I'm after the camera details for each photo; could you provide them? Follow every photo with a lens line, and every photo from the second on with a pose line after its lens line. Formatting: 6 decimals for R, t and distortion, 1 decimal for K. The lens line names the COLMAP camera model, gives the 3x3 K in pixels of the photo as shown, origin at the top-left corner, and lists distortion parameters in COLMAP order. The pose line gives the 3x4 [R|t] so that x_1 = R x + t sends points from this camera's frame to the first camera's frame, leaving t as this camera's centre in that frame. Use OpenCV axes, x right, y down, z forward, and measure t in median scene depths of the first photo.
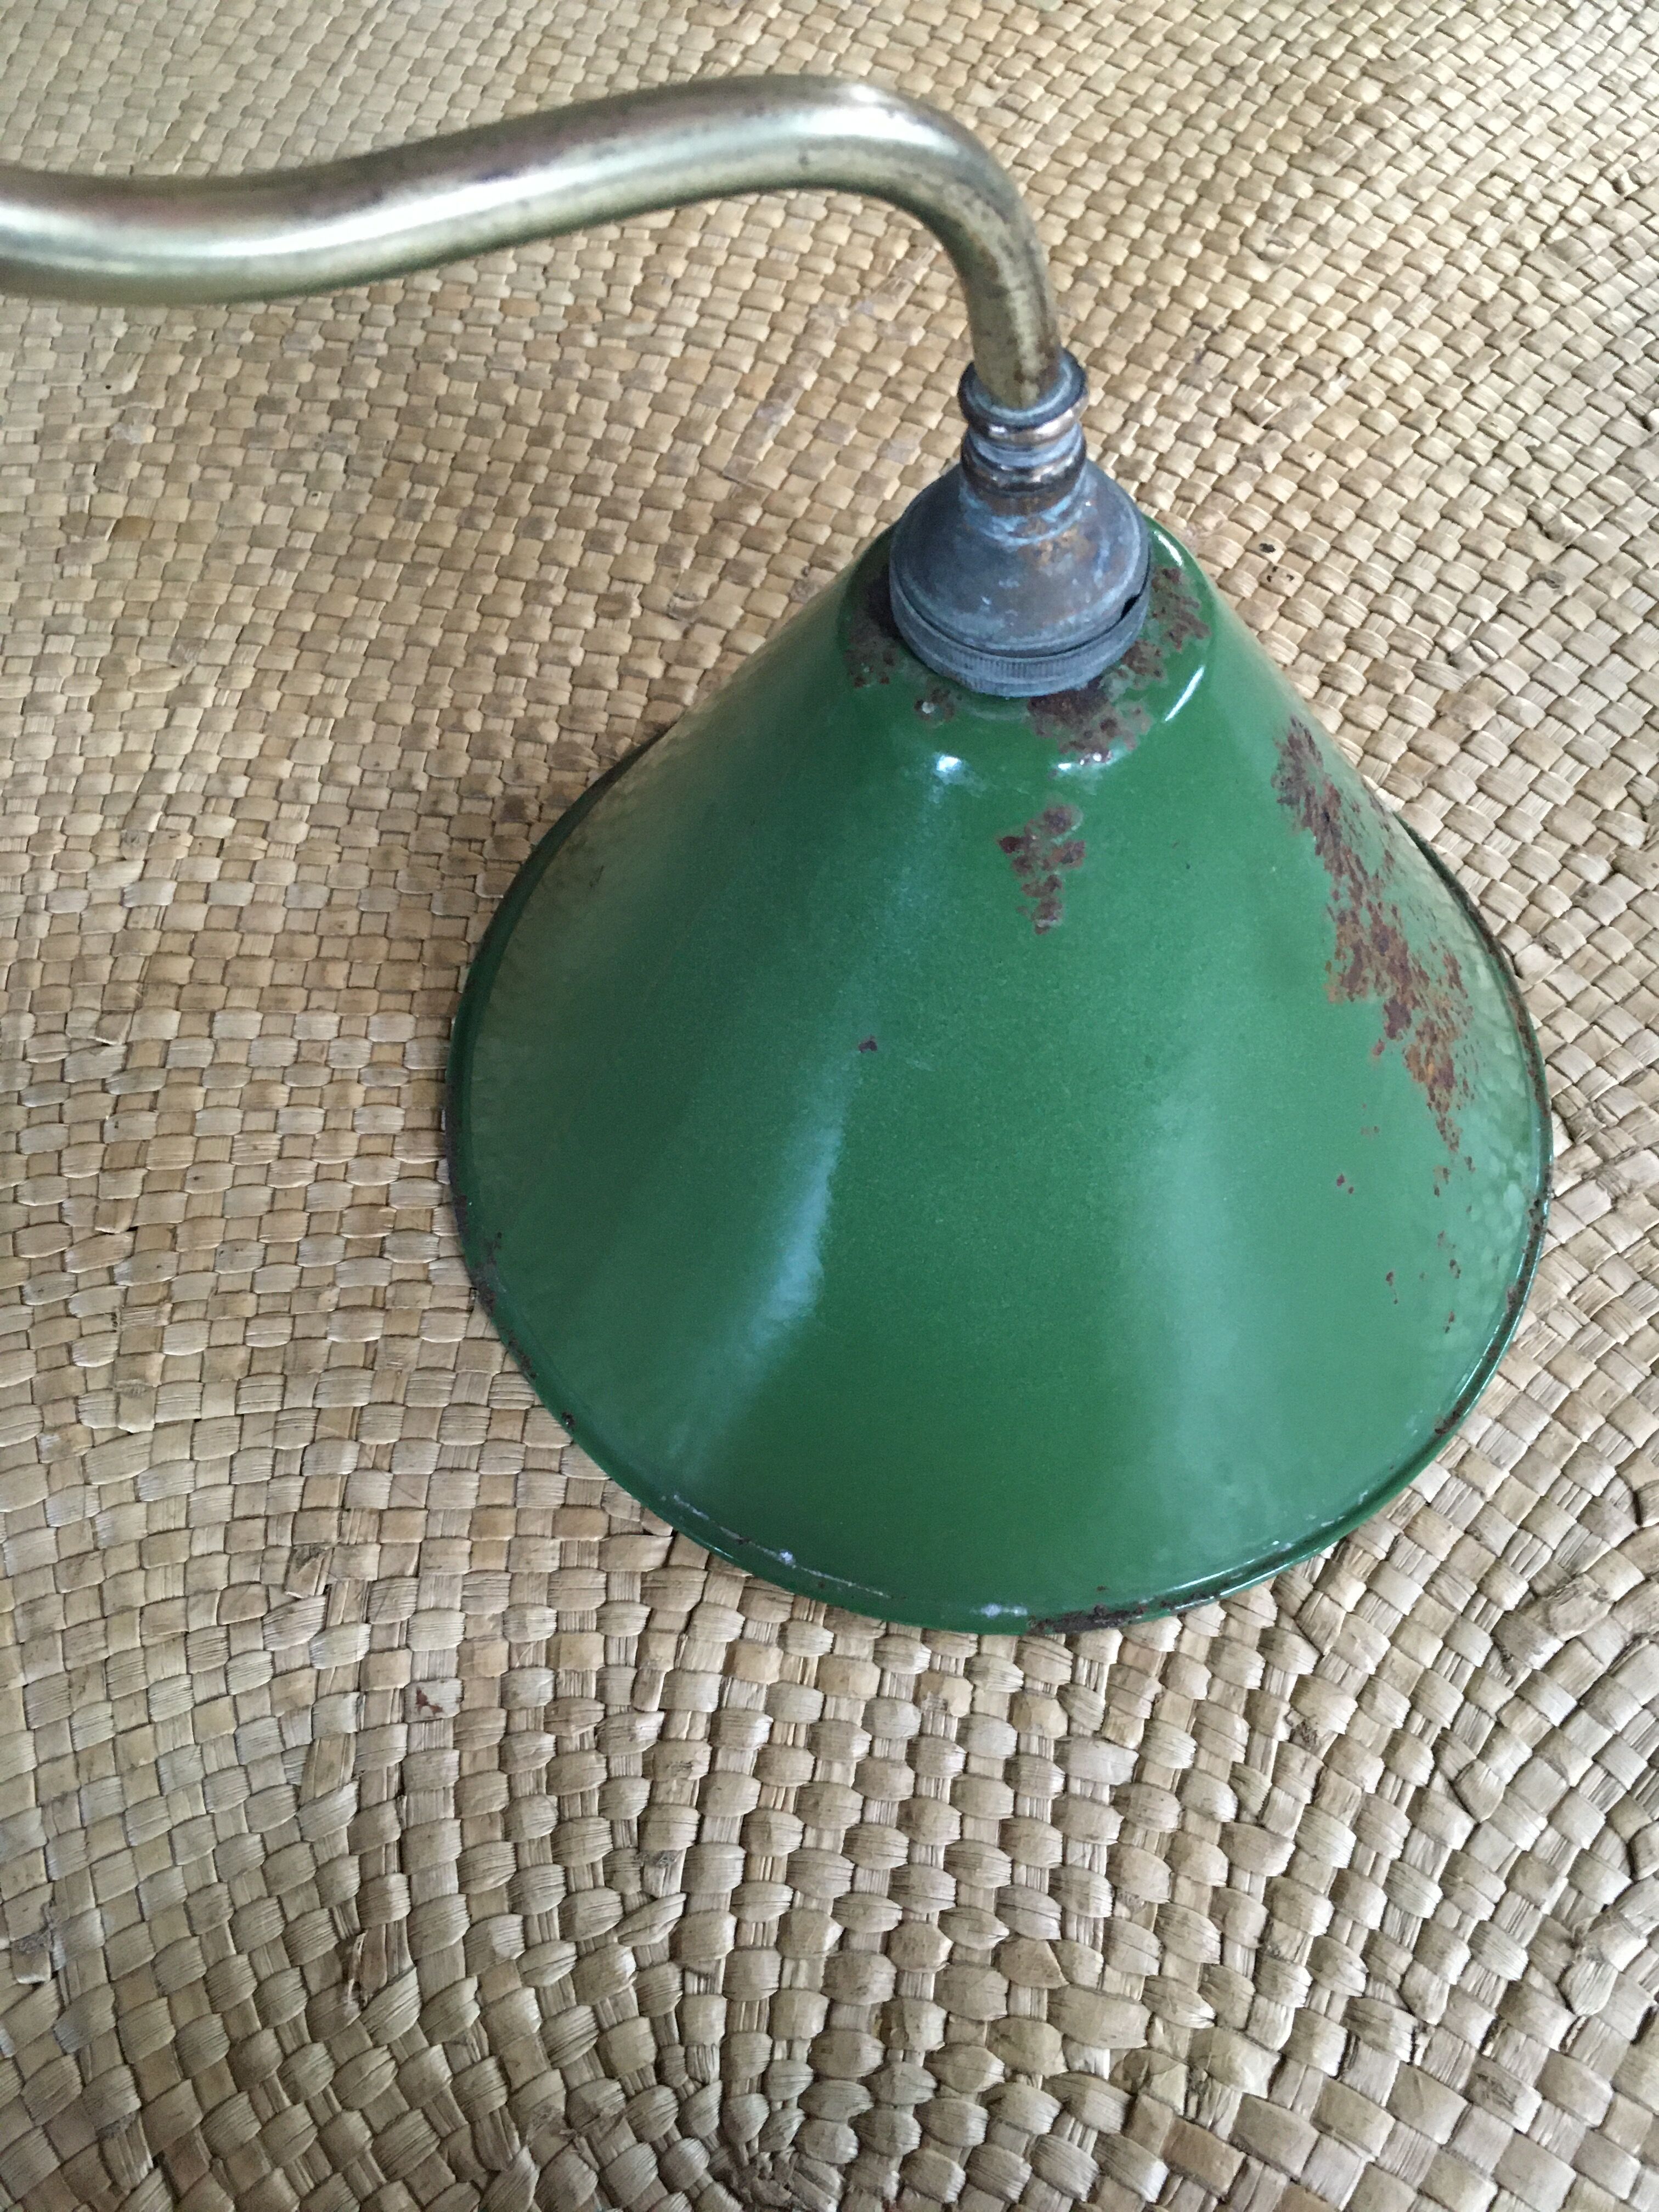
lens RADIAL K [[1862.2, 0, 858.3], [0, 1862.2, 1117.9], [0, 0, 1]] dist [0.070076, -0.108417]
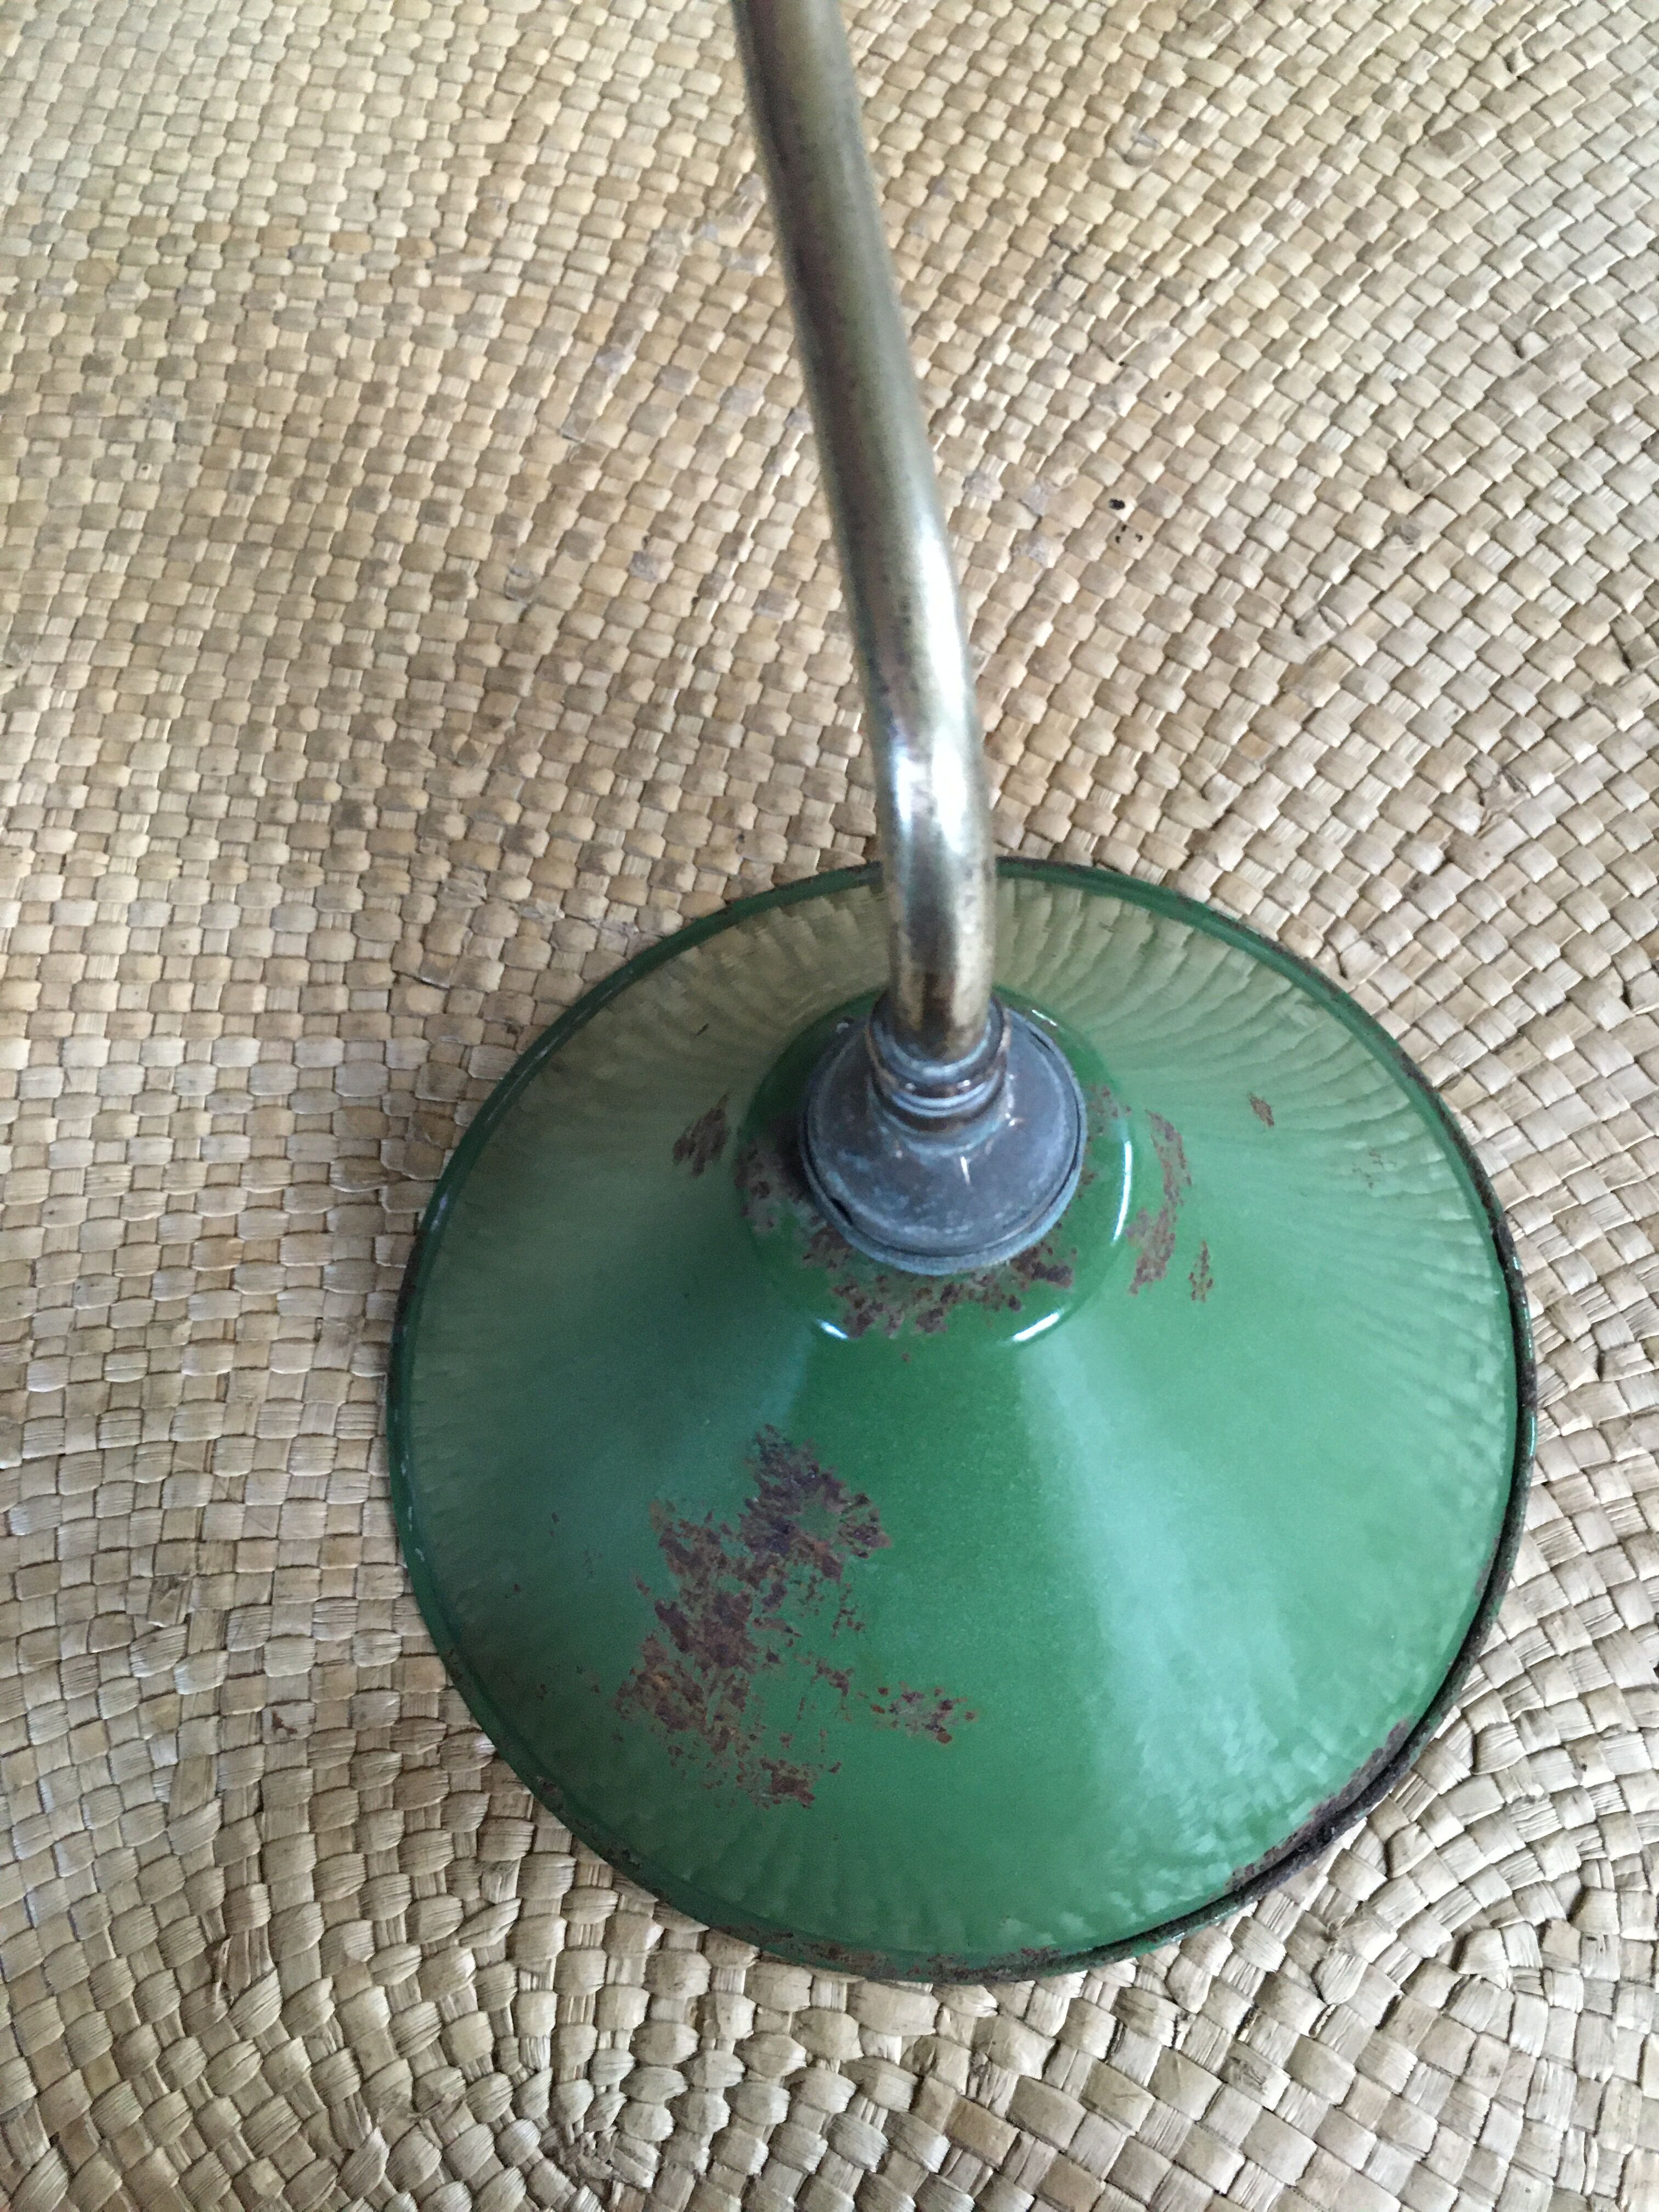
lens RADIAL K [[1862.2, 0, 864.5], [0, 1862.2, 1122.0], [0, 0, 1]] dist [0.070076, -0.108417]
pose [[0.999482, -0.023811, -0.021657, 0.134430], [0.026698, 0.989126, 0.144628, -0.175961], [0.017978, -0.145131, 0.989249, -0.011264]]
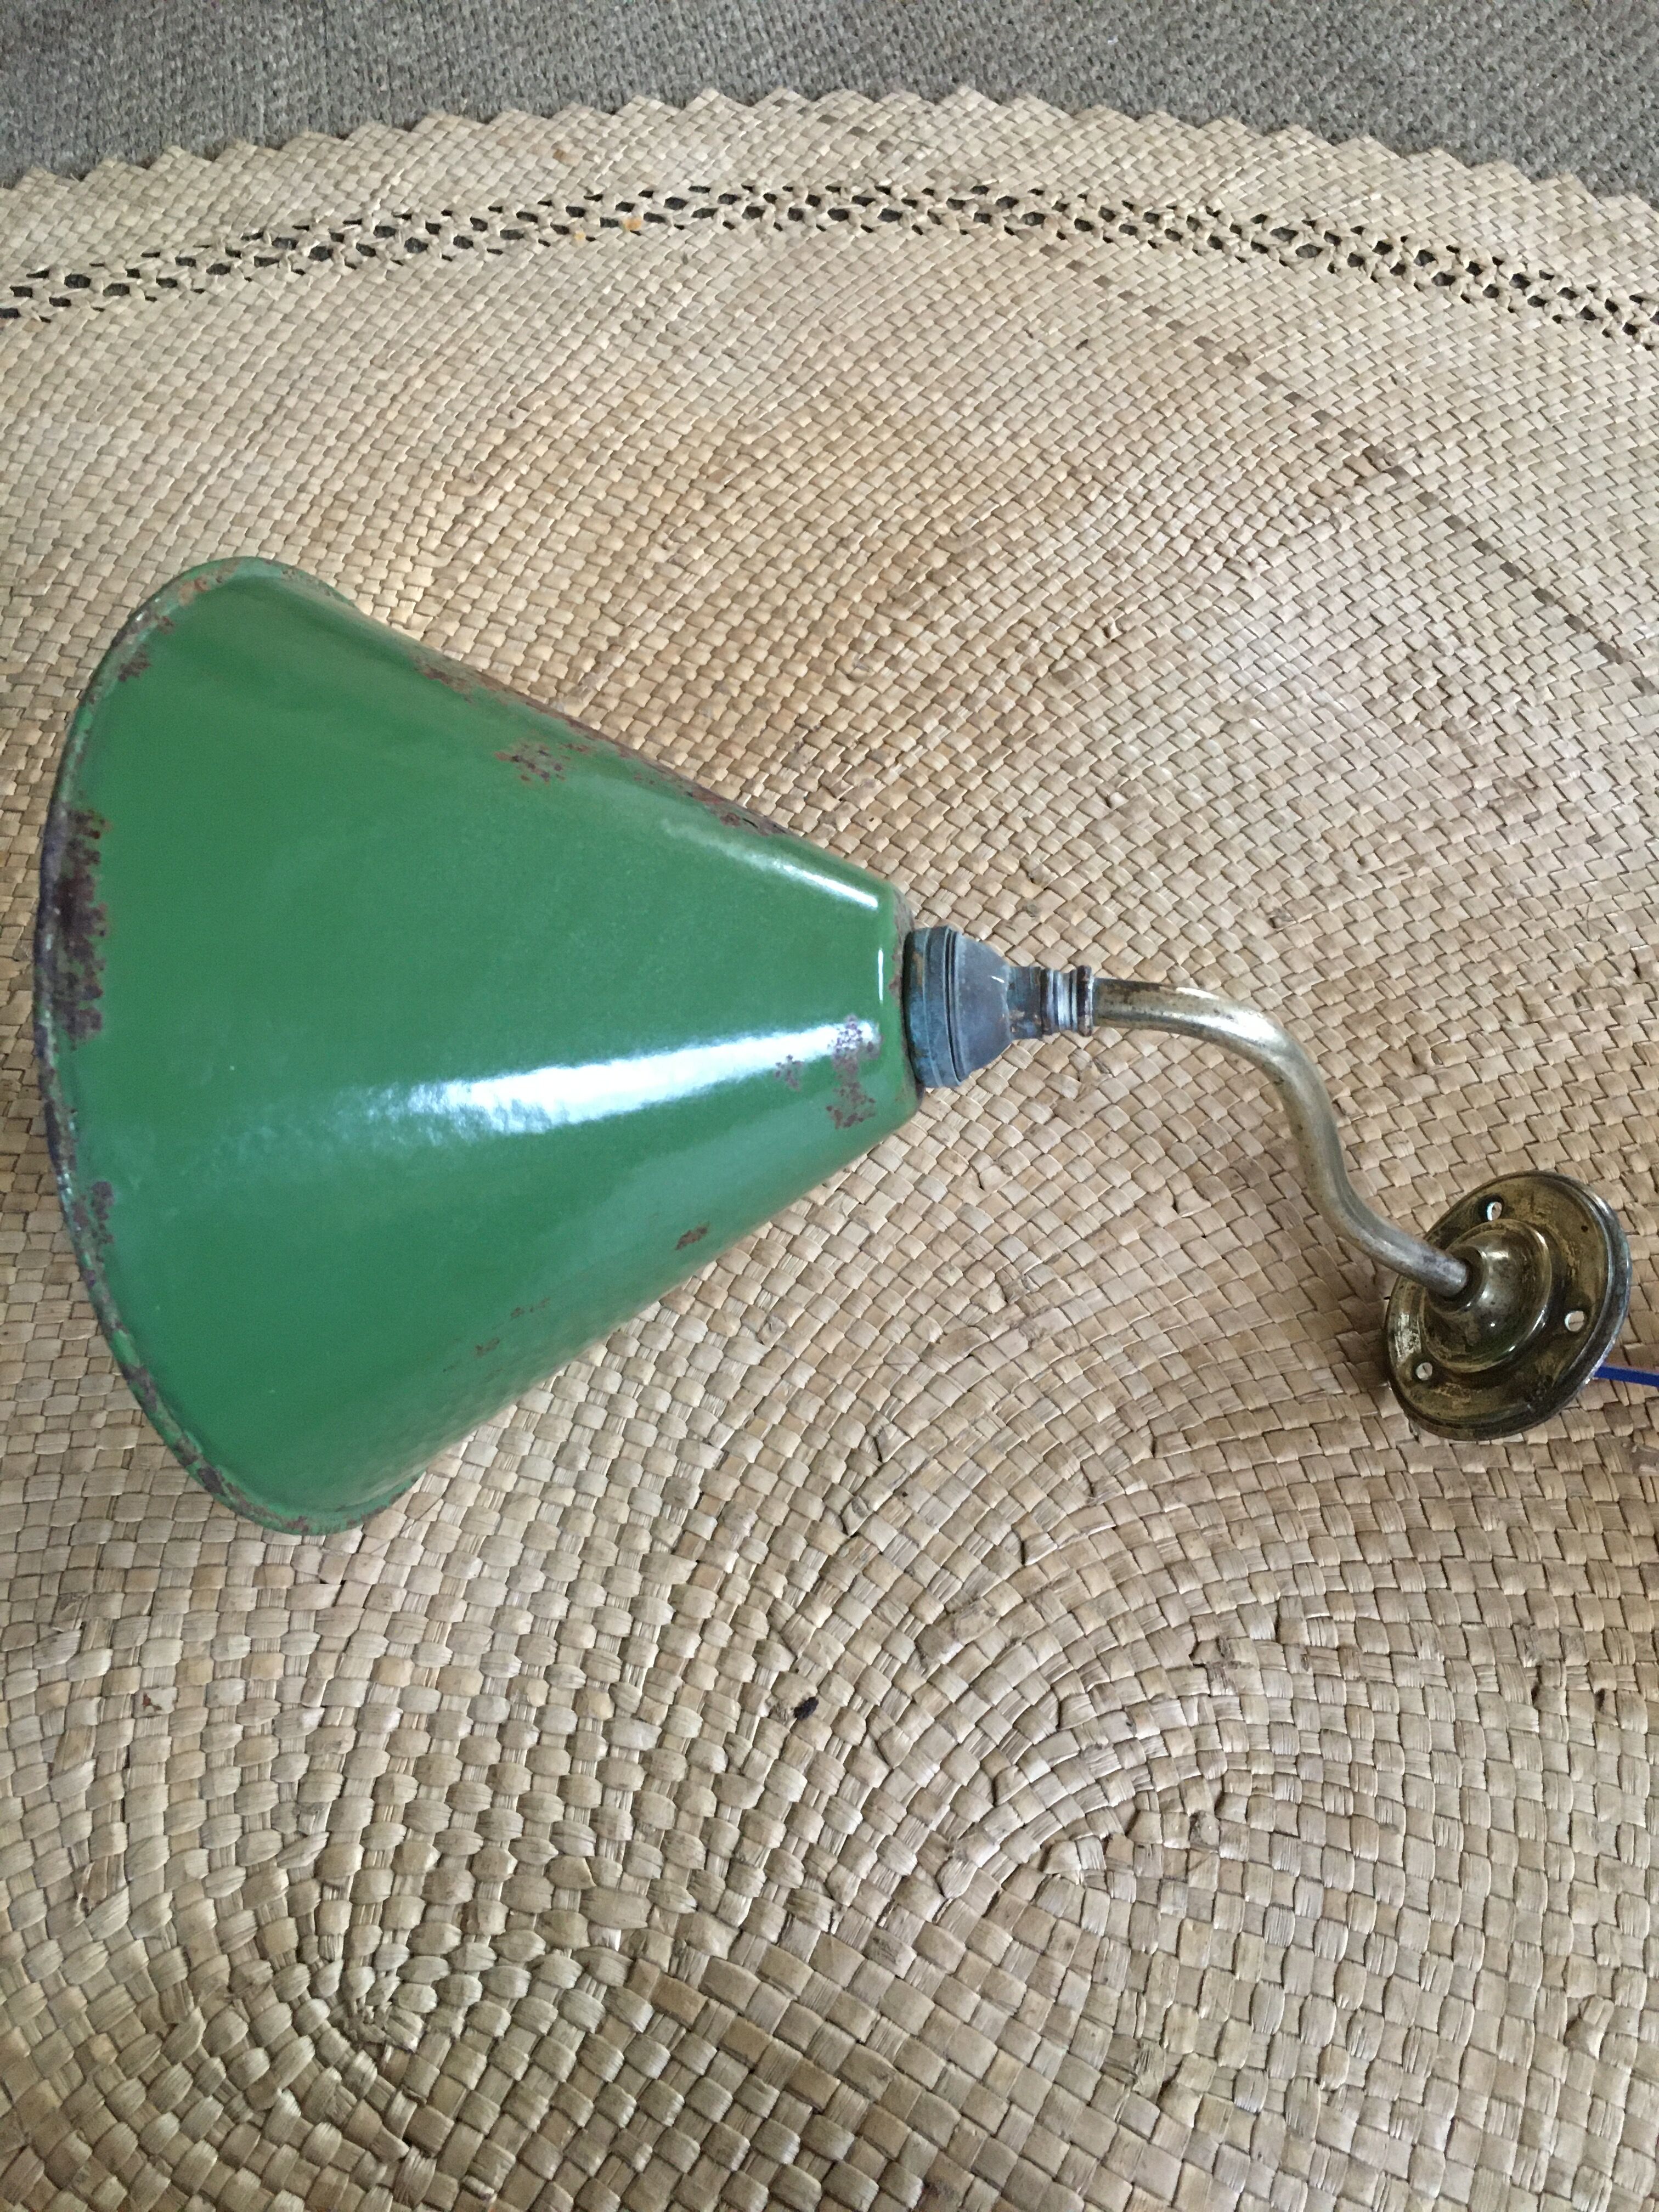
lens RADIAL K [[1862.2, 0, 844.5], [0, 1862.2, 1098.4], [0, 0, 1]] dist [0.070076, -0.108417]
pose [[0.998278, 0.006334, 0.058309, 0.194850], [0.002239, 0.989310, -0.145808, 0.072678], [-0.058609, 0.145687, 0.987593, -0.458935]]
